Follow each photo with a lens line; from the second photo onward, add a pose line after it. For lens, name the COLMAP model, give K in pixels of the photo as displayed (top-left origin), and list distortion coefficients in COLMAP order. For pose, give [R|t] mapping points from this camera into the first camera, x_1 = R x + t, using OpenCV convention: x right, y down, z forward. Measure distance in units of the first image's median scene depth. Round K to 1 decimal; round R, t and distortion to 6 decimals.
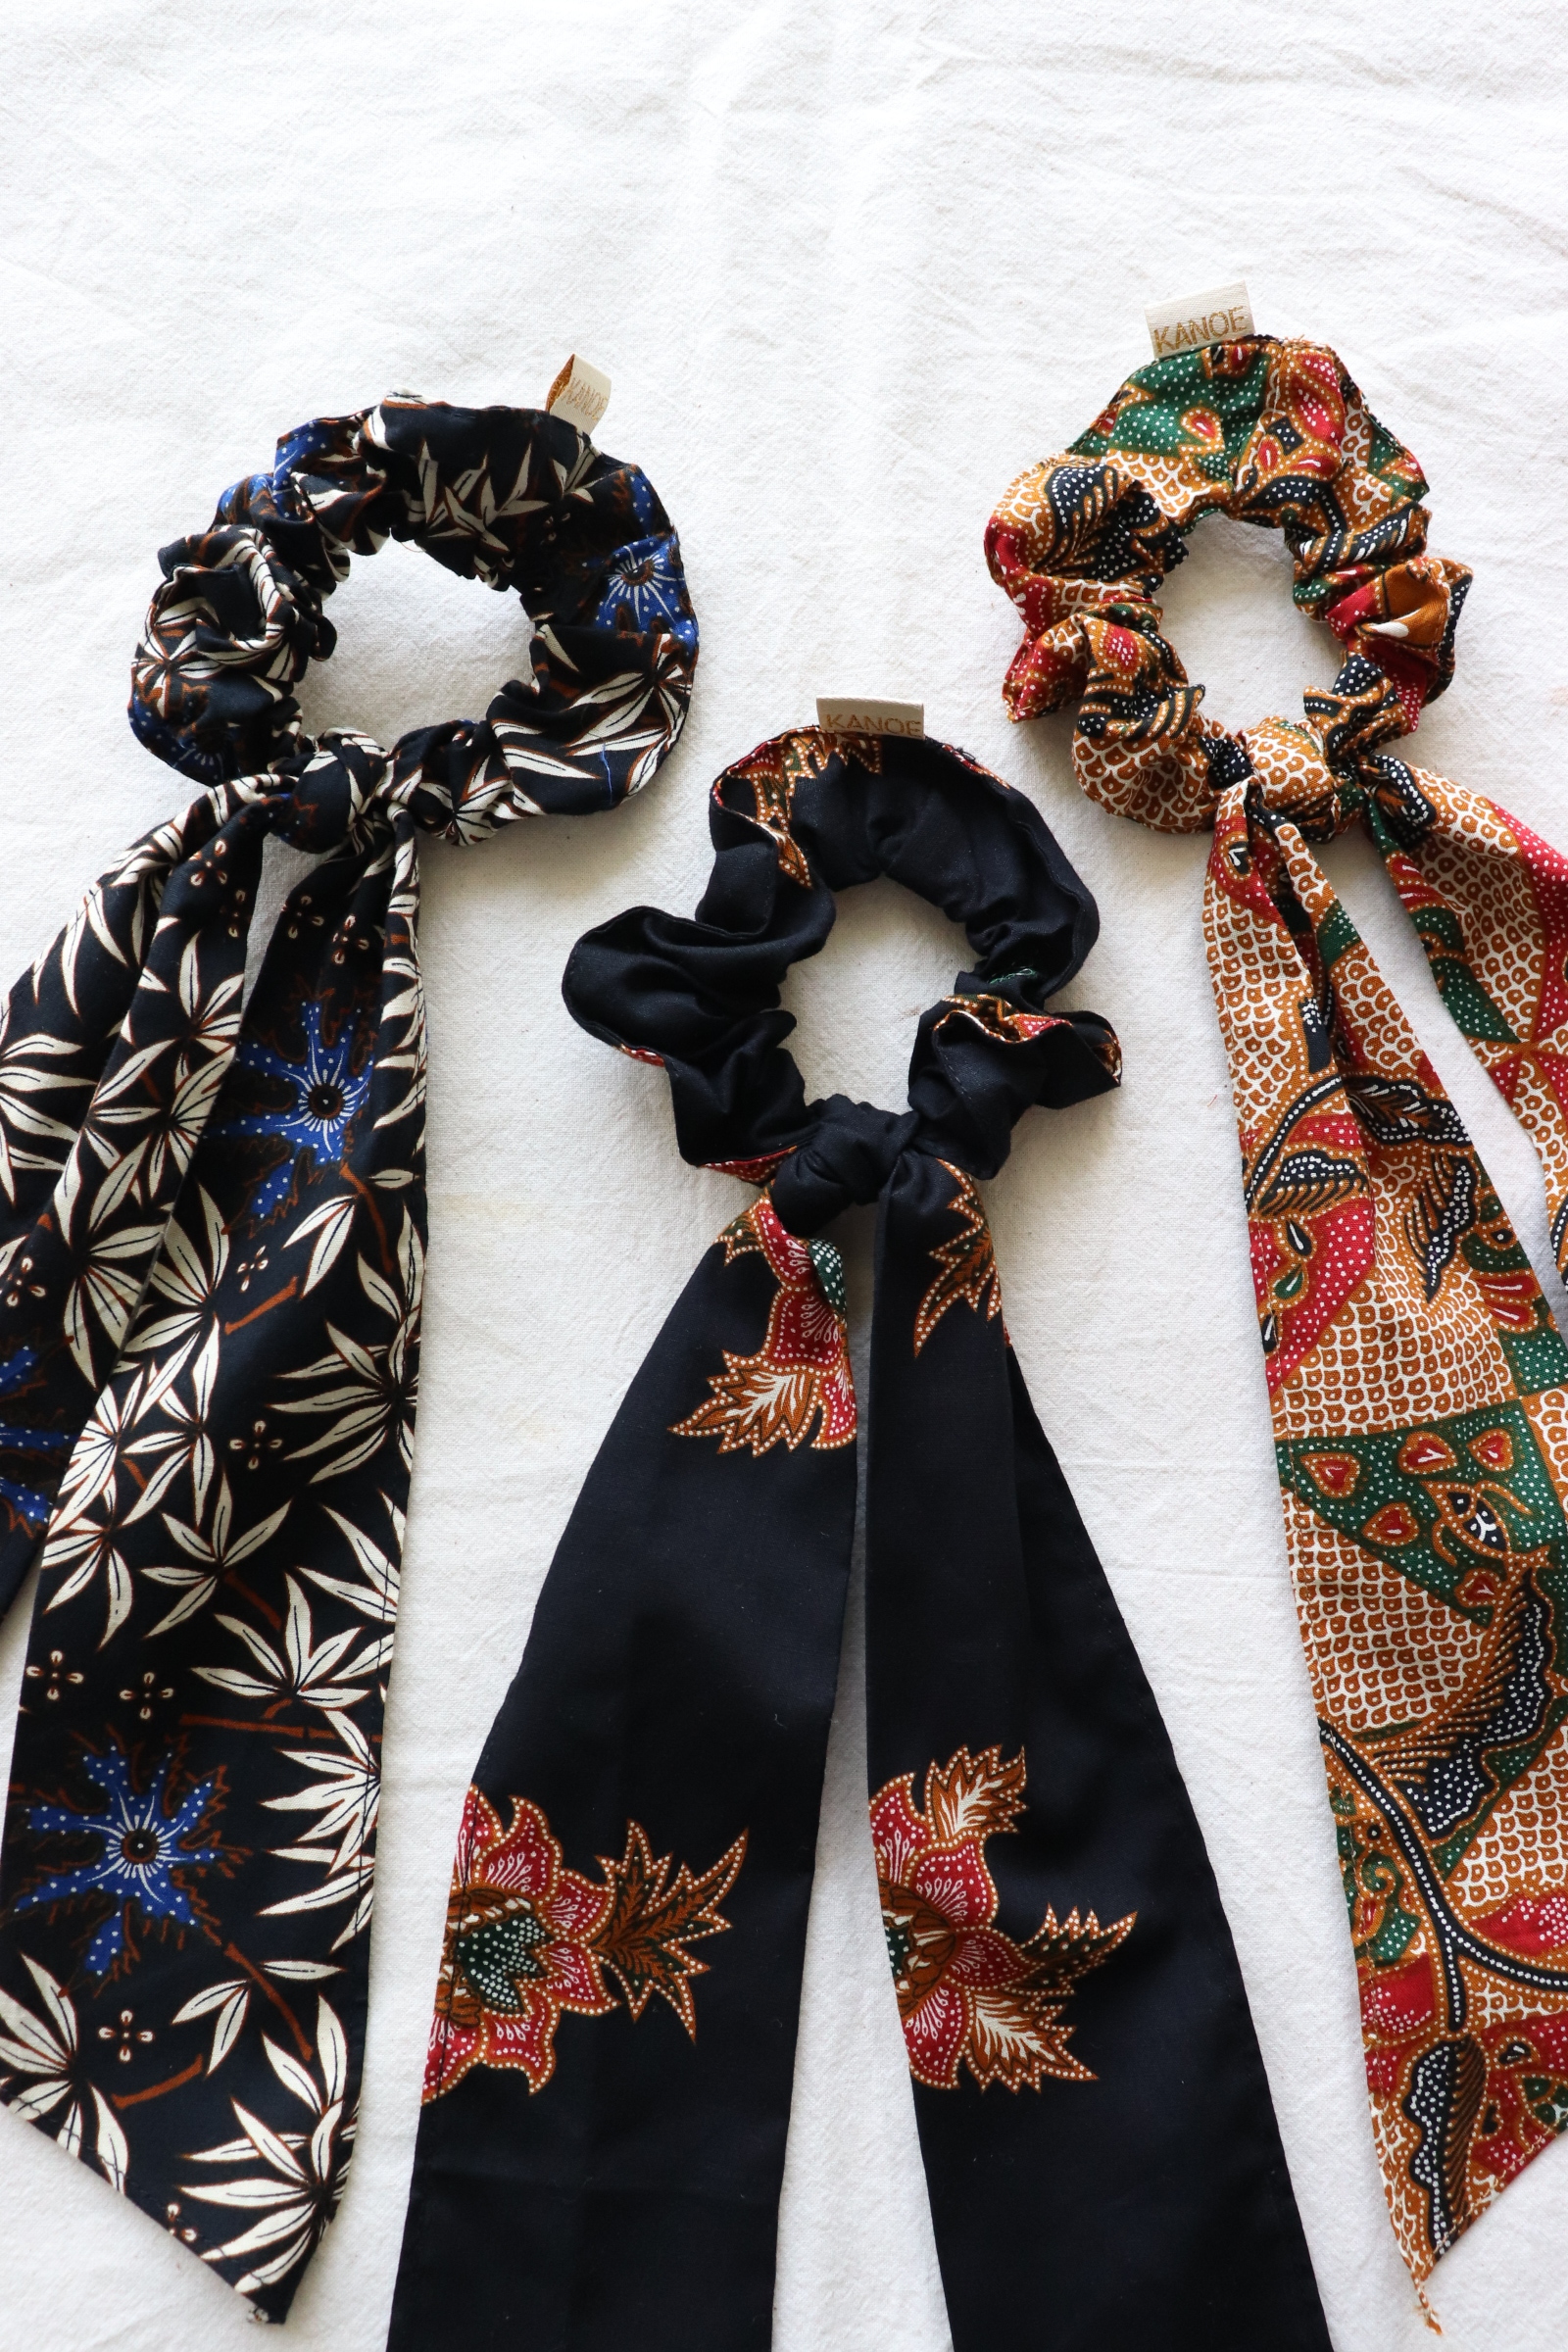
lens RADIAL K [[2017.8, 0, 805.8], [0, 2017.8, 1173.3], [0, 0, 1]] dist [-0.168962, 0.142308]
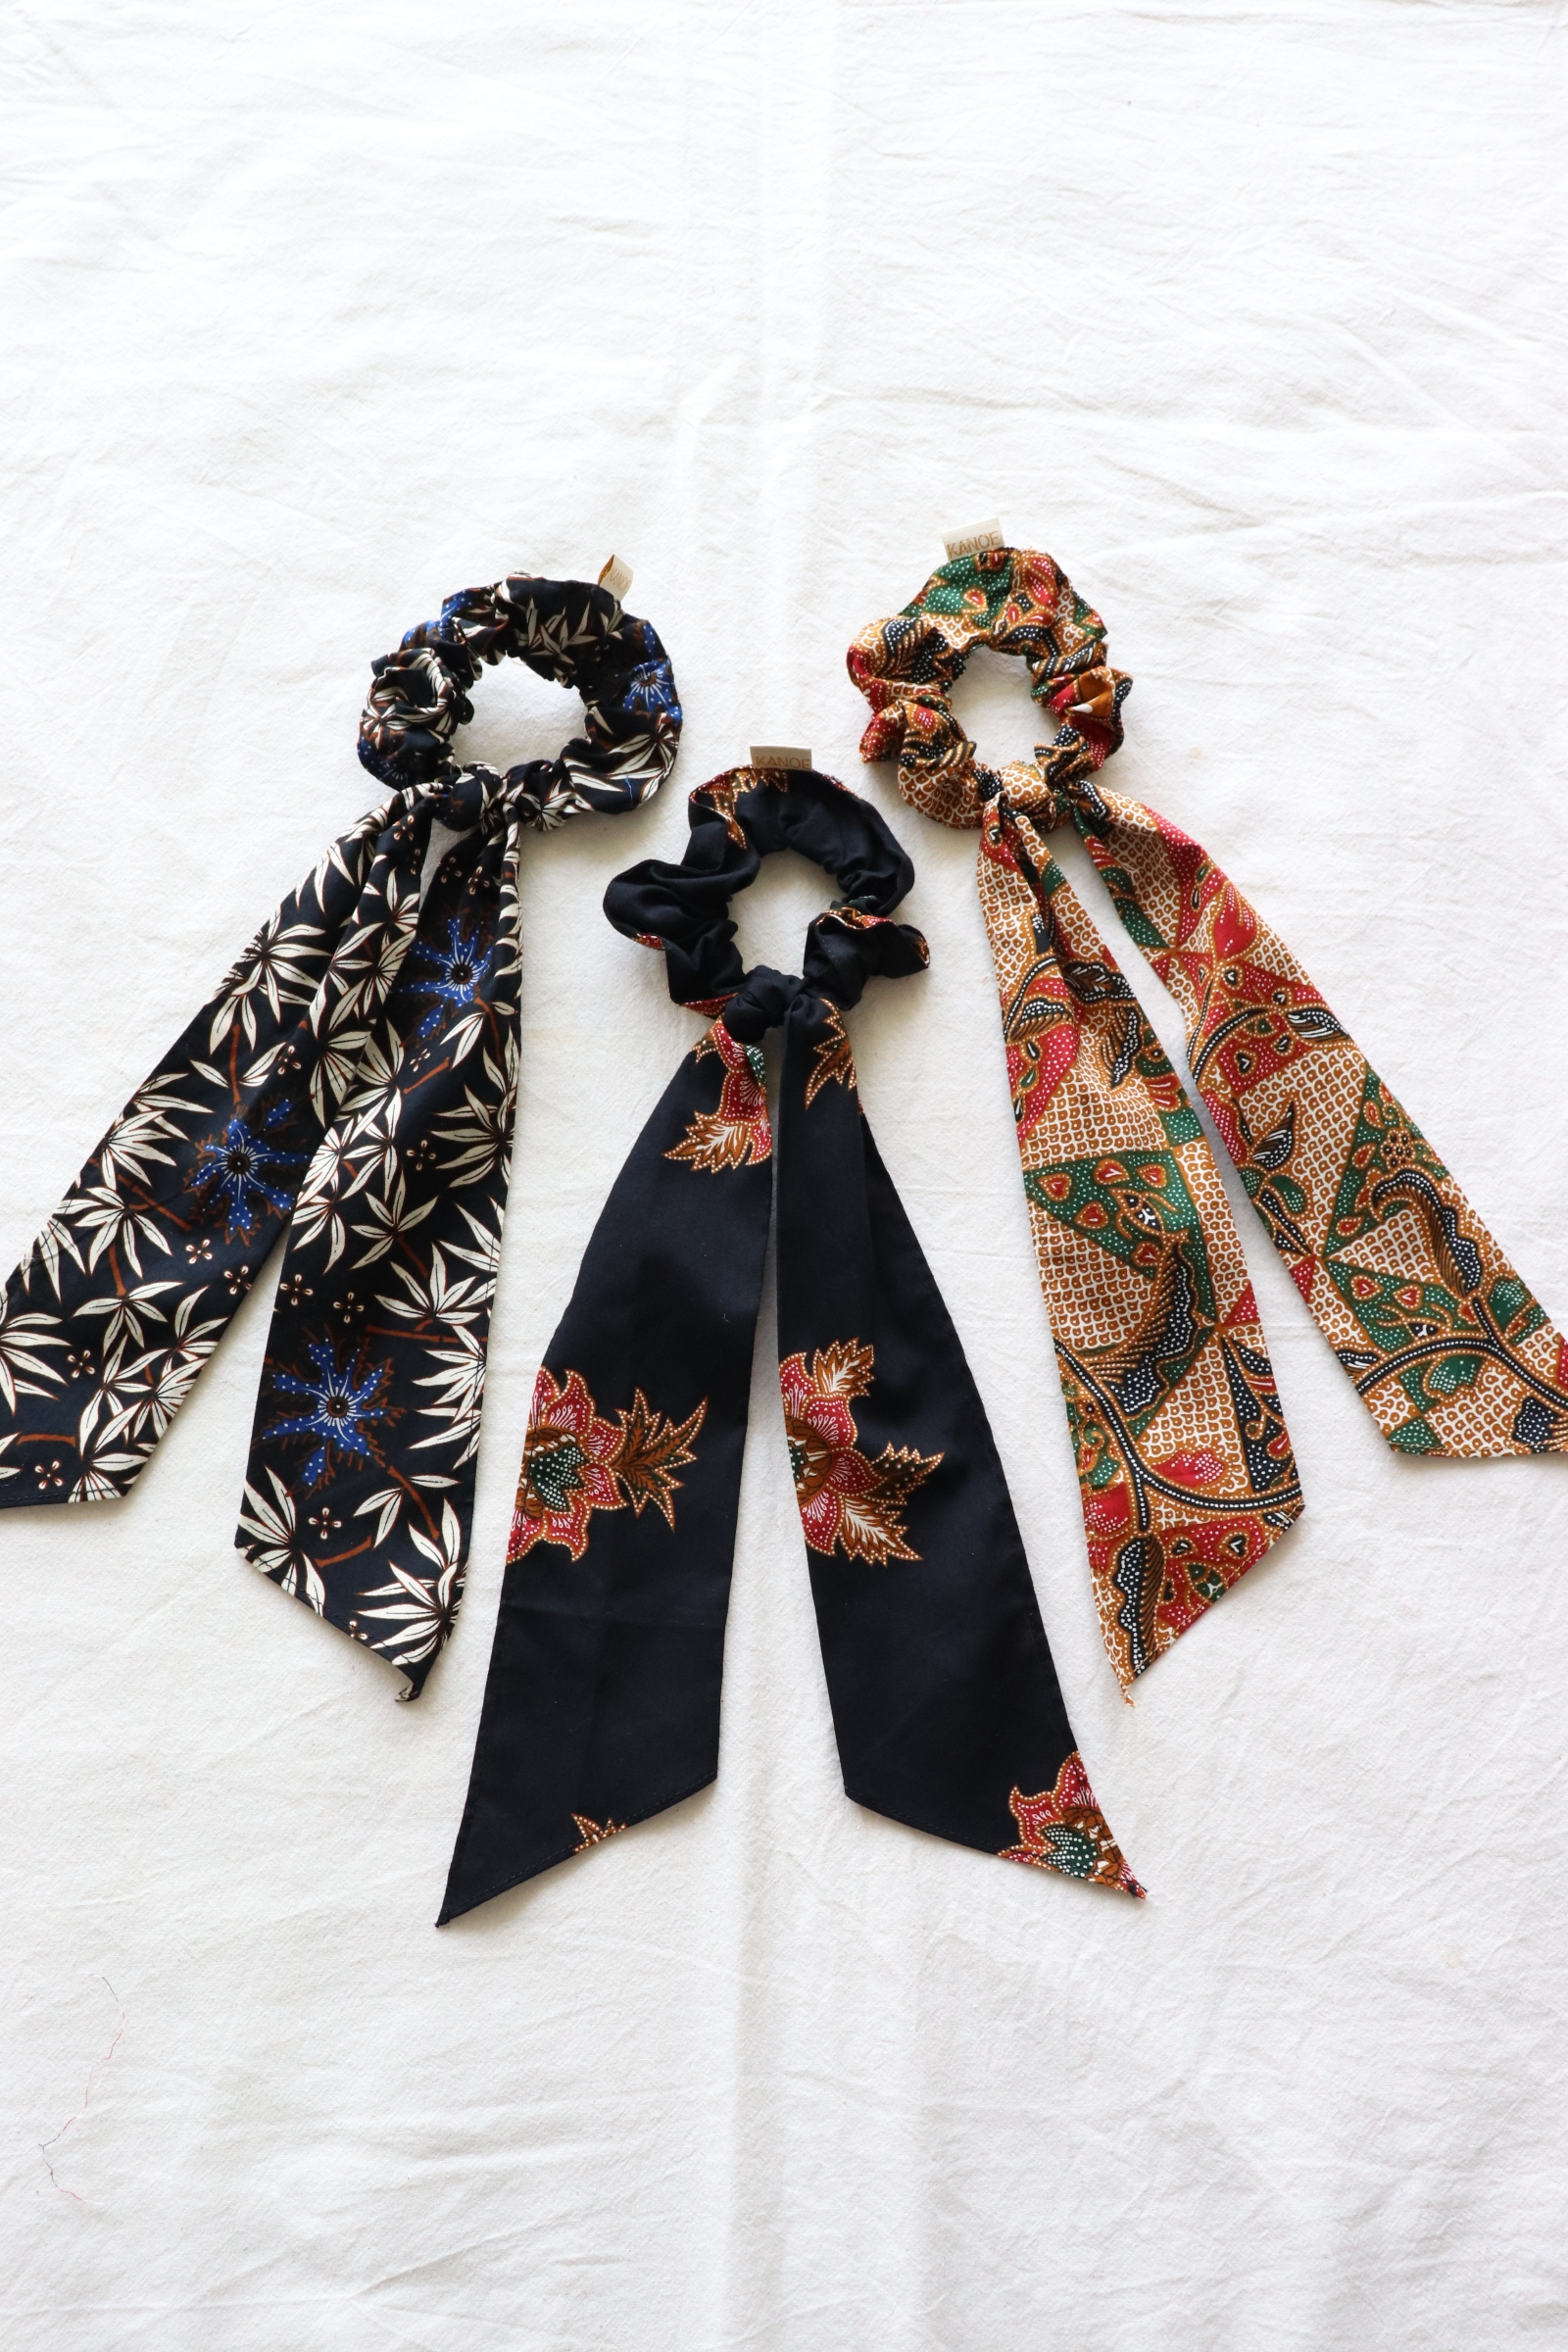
lens RADIAL K [[2029.8, 0, 793.3], [0, 2029.8, 1183.0], [0, 0, 1]] dist [-0.179613, 0.156767]
pose [[0.999917, 0.000571, 0.012852, 0.020856], [0.001152, 0.991027, -0.133657, 0.377594], [-0.012813, 0.133660, 0.990944, -0.695482]]
